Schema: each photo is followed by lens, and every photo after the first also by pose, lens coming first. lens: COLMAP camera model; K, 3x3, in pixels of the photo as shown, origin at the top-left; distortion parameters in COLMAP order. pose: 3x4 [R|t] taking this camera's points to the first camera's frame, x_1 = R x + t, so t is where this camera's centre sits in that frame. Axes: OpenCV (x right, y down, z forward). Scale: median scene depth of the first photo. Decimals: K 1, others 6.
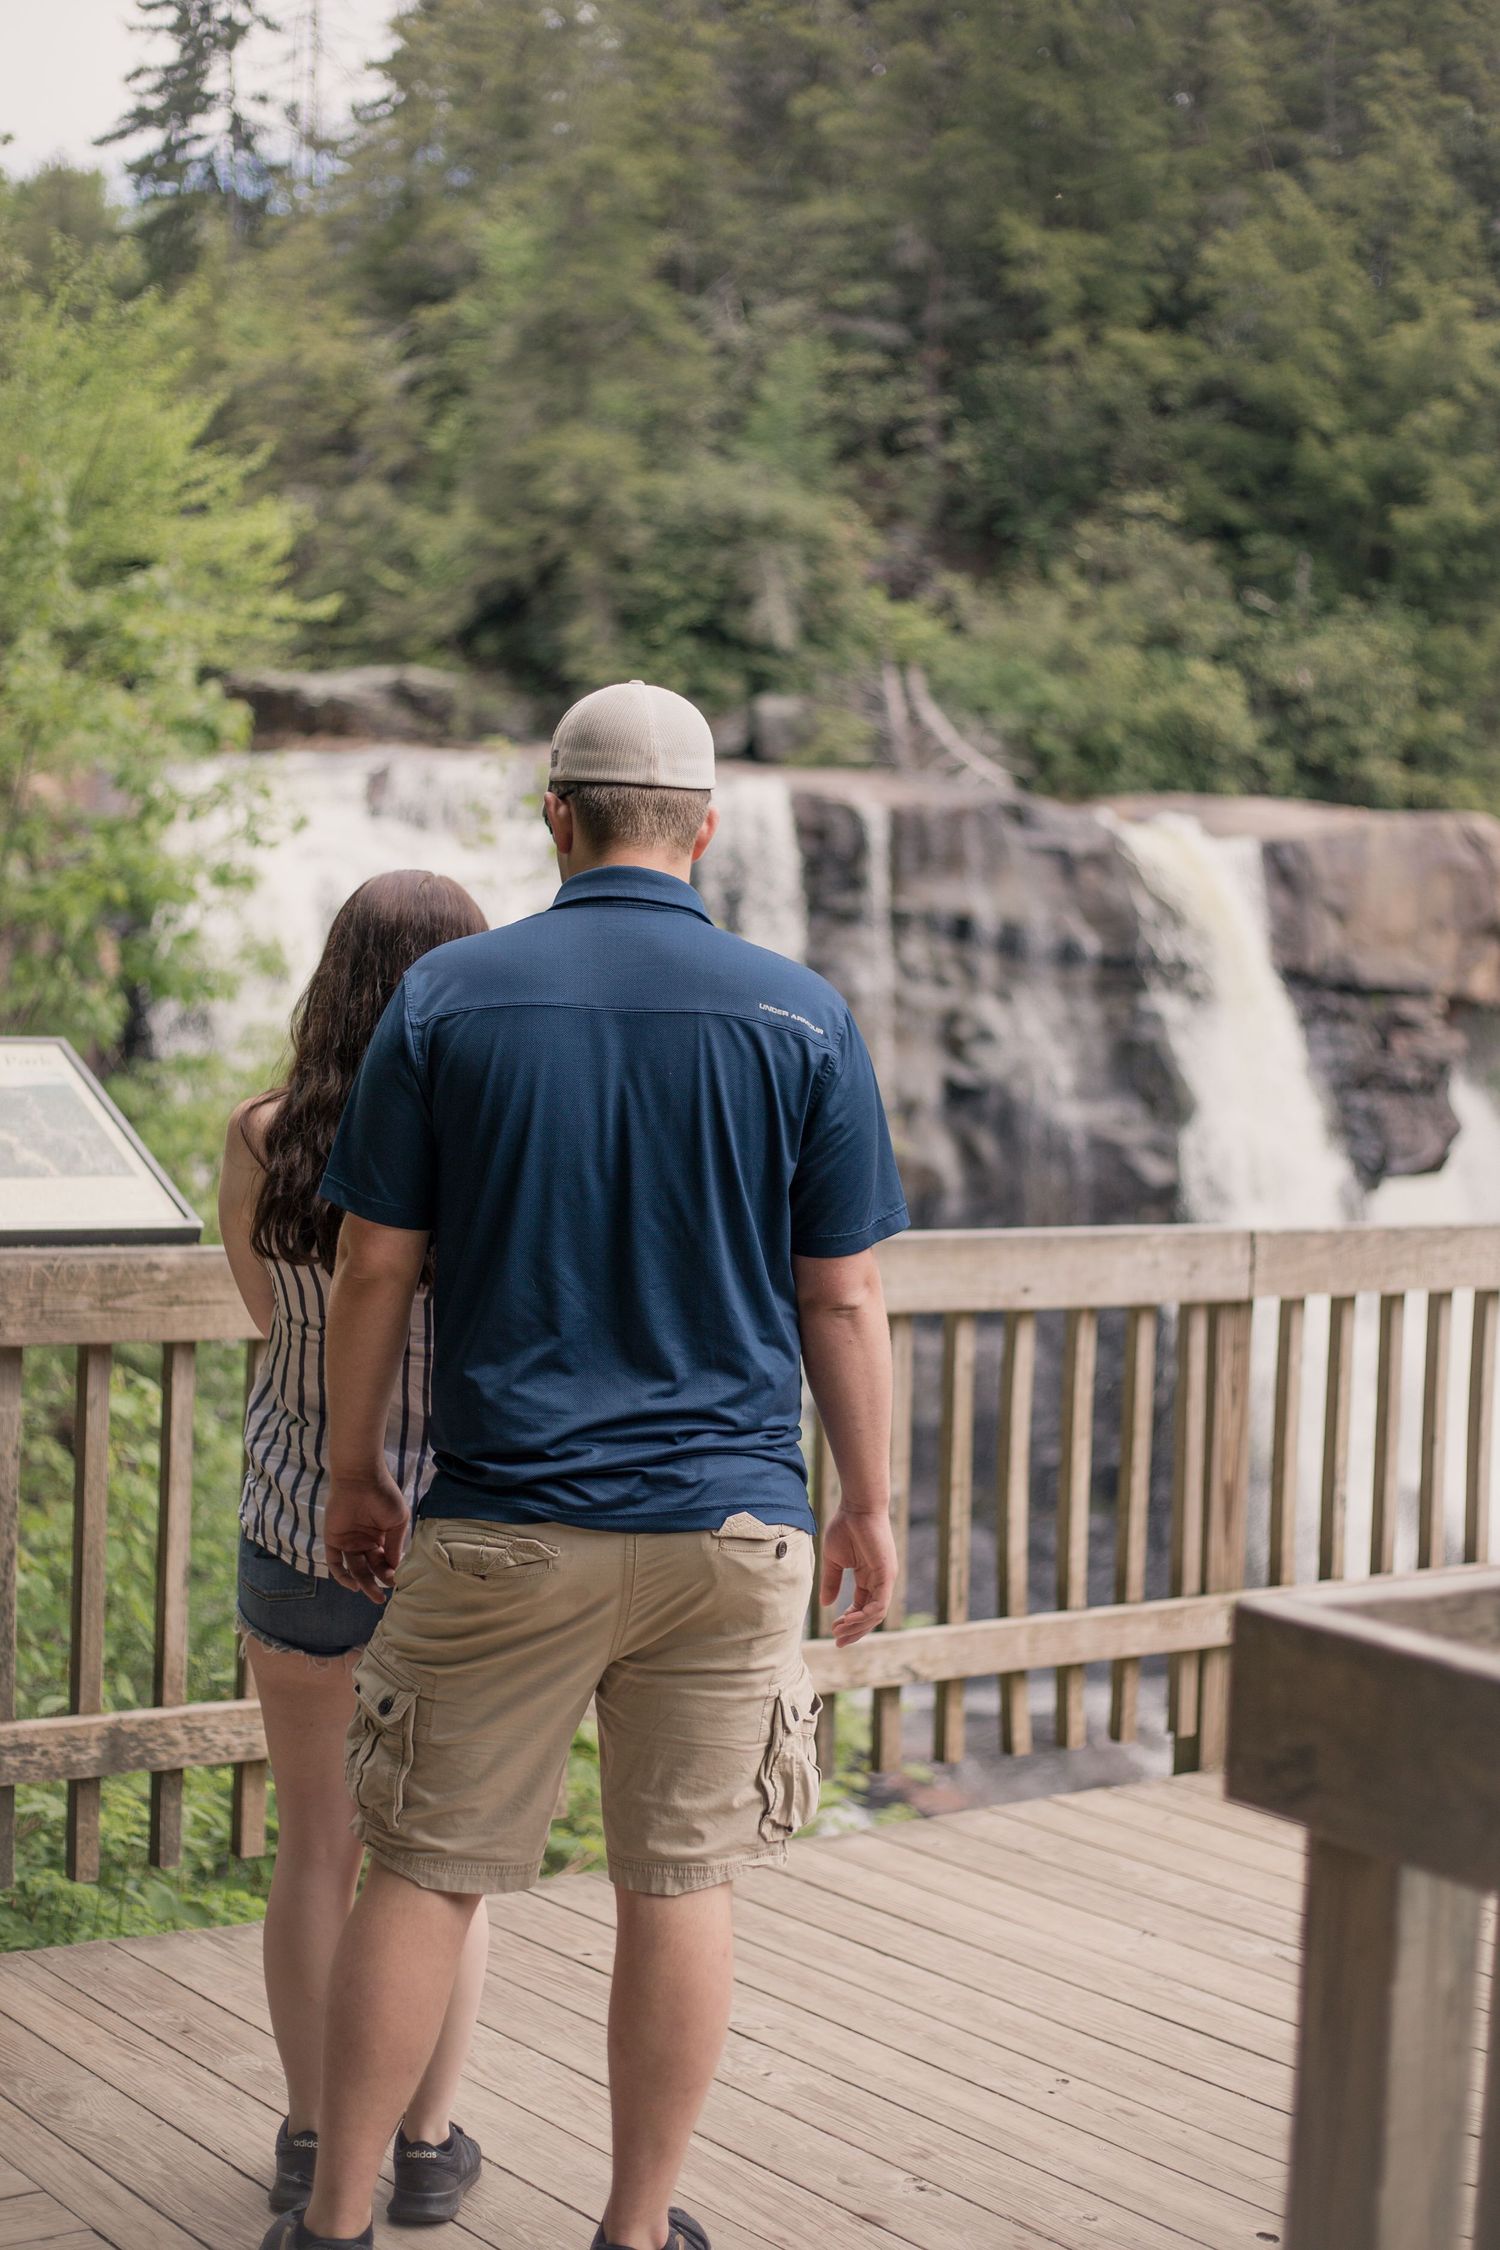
lens RADIAL K [[3290.1, 0, 750.0], [0, 3290.1, 1125.0], [0, 0, 1]] dist [-0.090339, -0.083151]
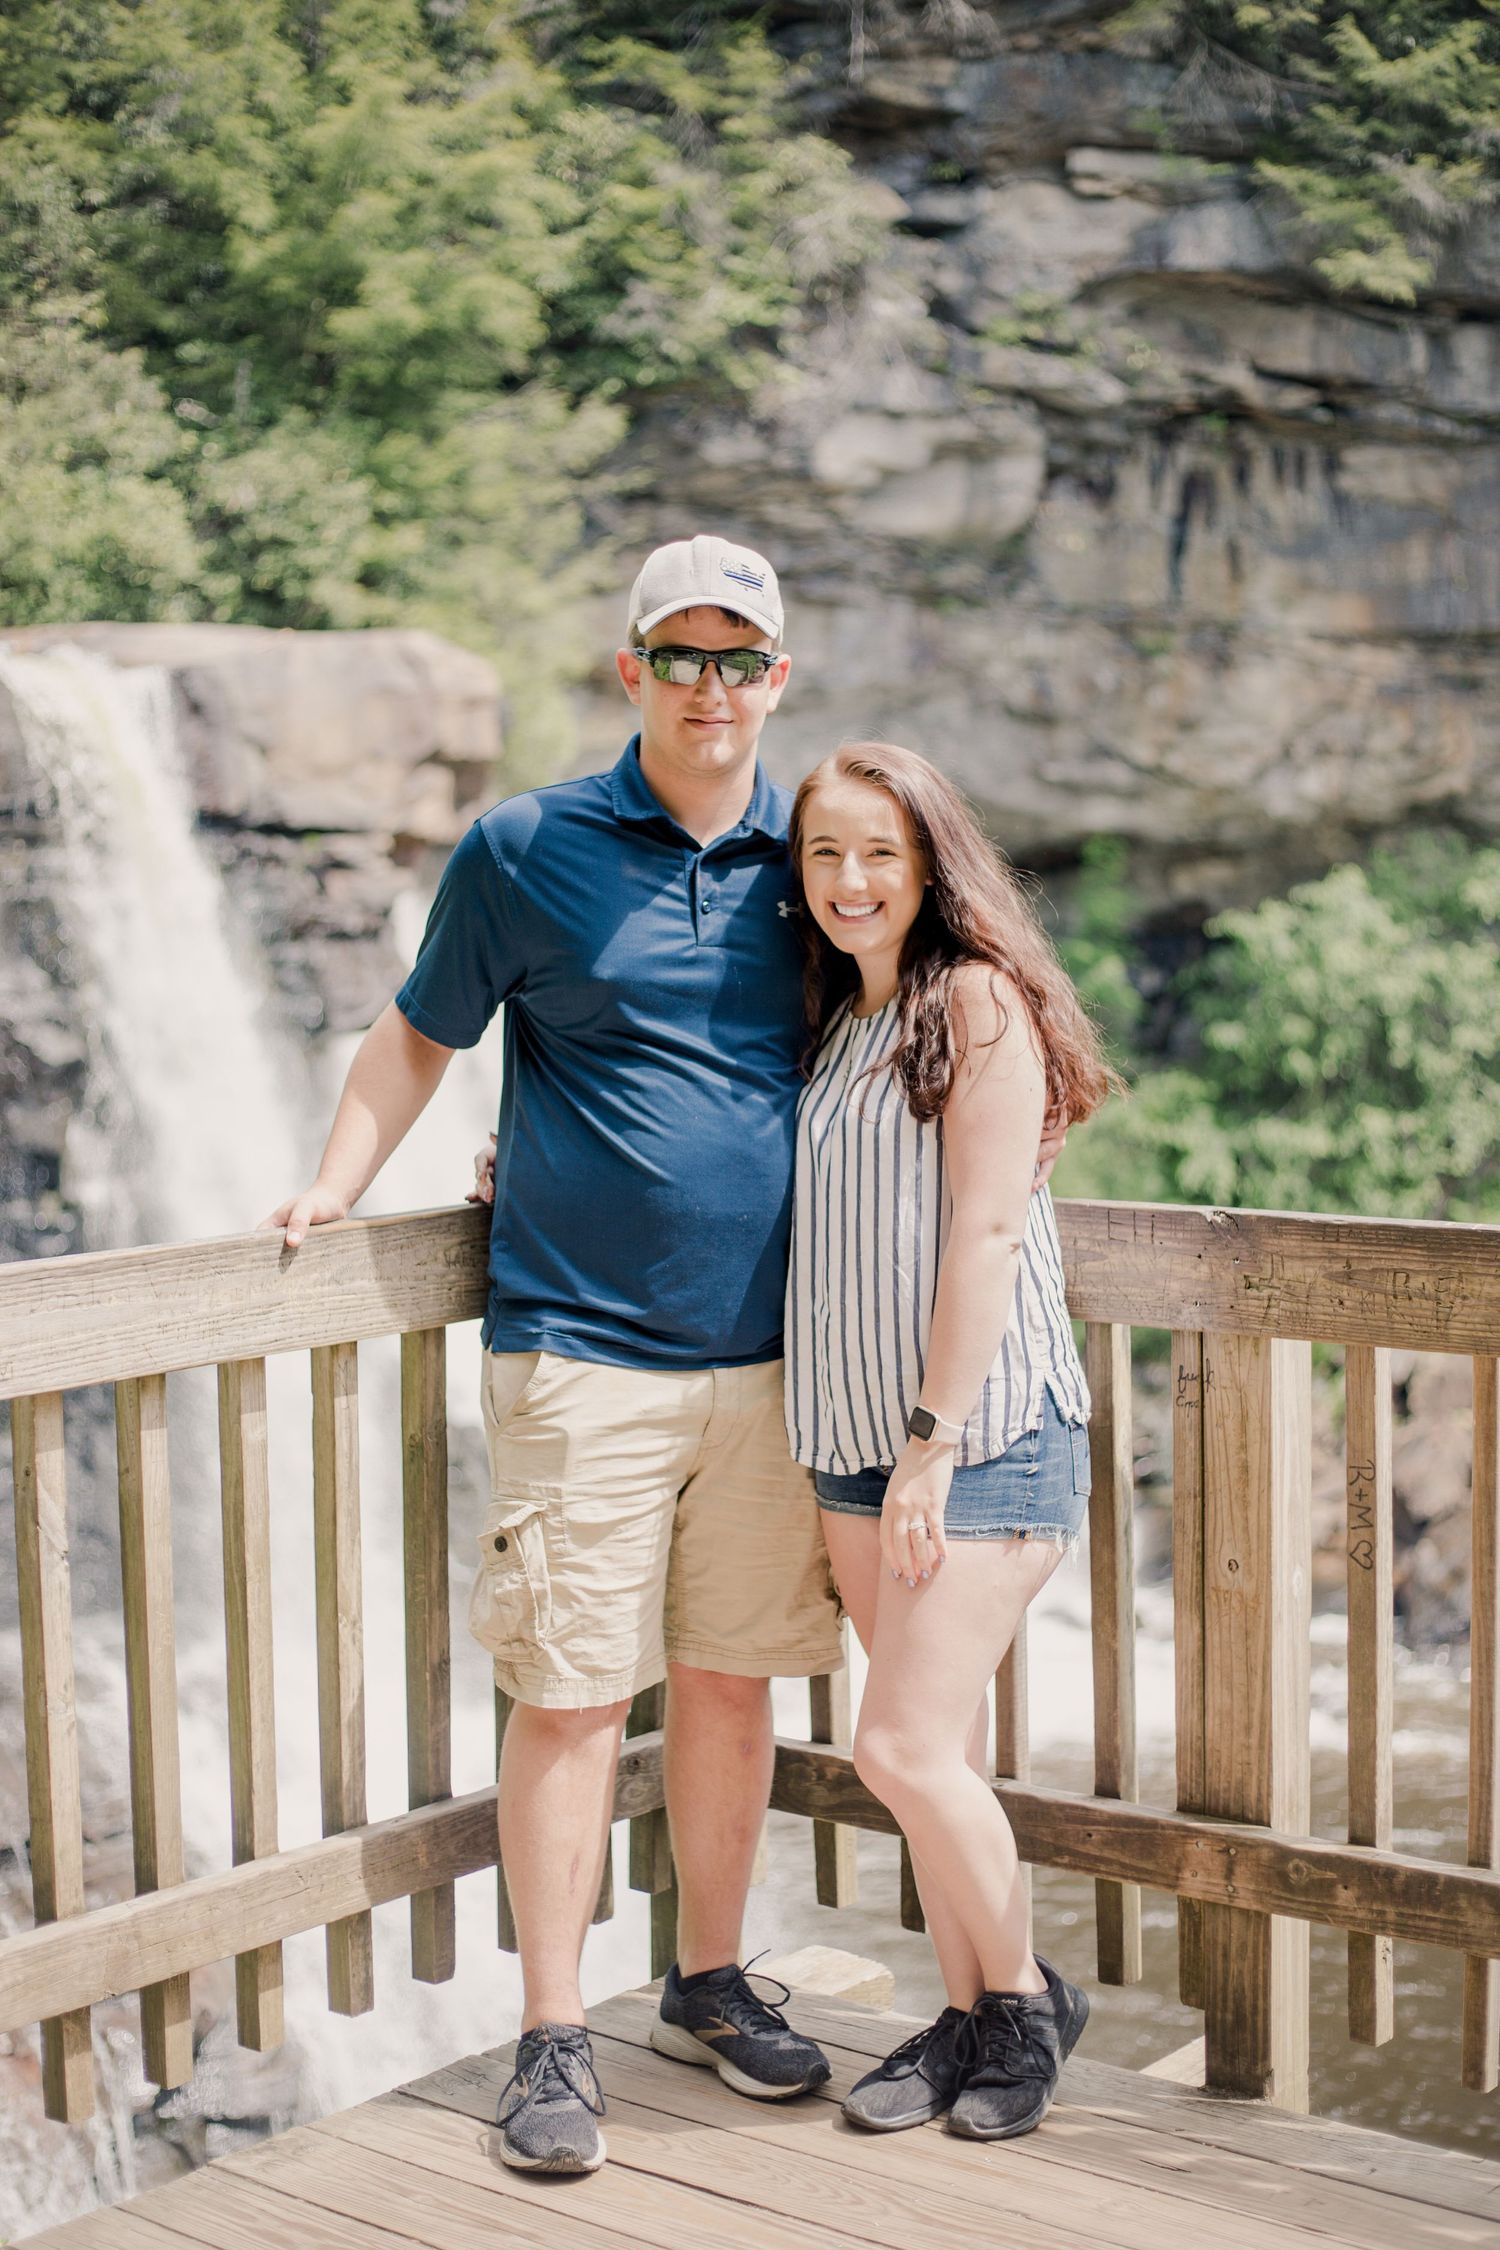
lens RADIAL K [[3263.4, 0, 750.0], [0, 3263.4, 1125.0], [0, 0, 1]] dist [-0.085373, -0.065076]
pose [[0.961171, -0.069552, 0.267043, 0.048637], [0.056763, 0.996854, 0.055327, -0.002113], [-0.270051, -0.038020, 0.962095, 0.074070]]
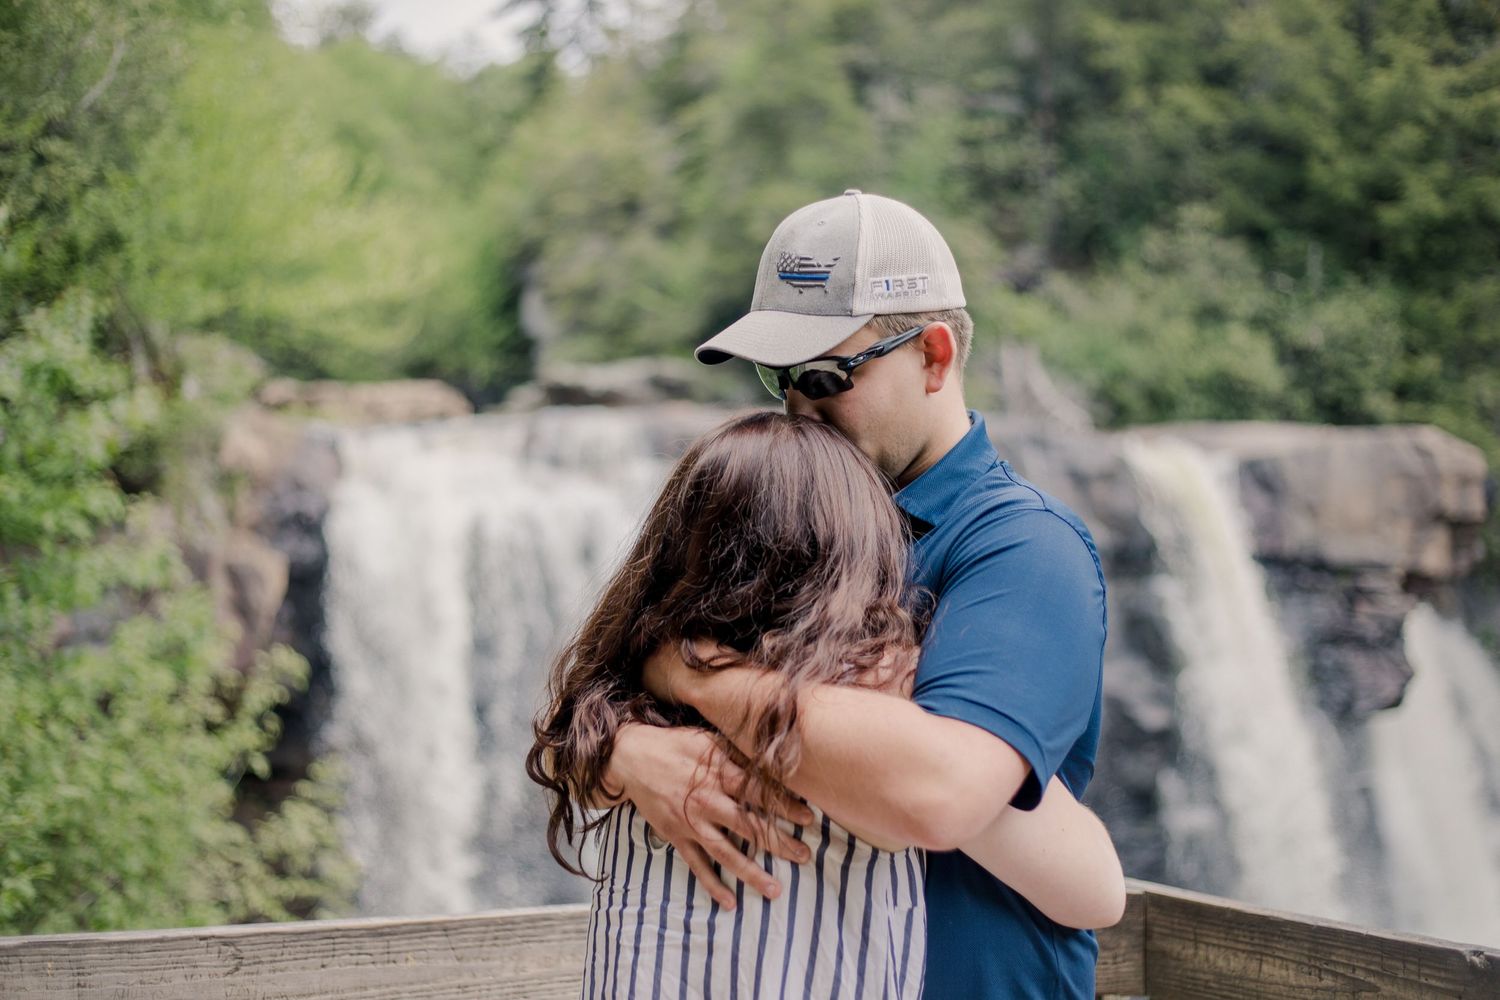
lens RADIAL K [[2193.4, 0, 750.0], [0, 2193.4, 500.0], [0, 0, 1]] dist [-0.090339, -0.083151]
pose [[0.988195, -0.038651, -0.148246, 0.069509], [0.026374, 0.996125, -0.083906, -0.001627], [0.150914, 0.079005, 0.985385, 0.093850]]
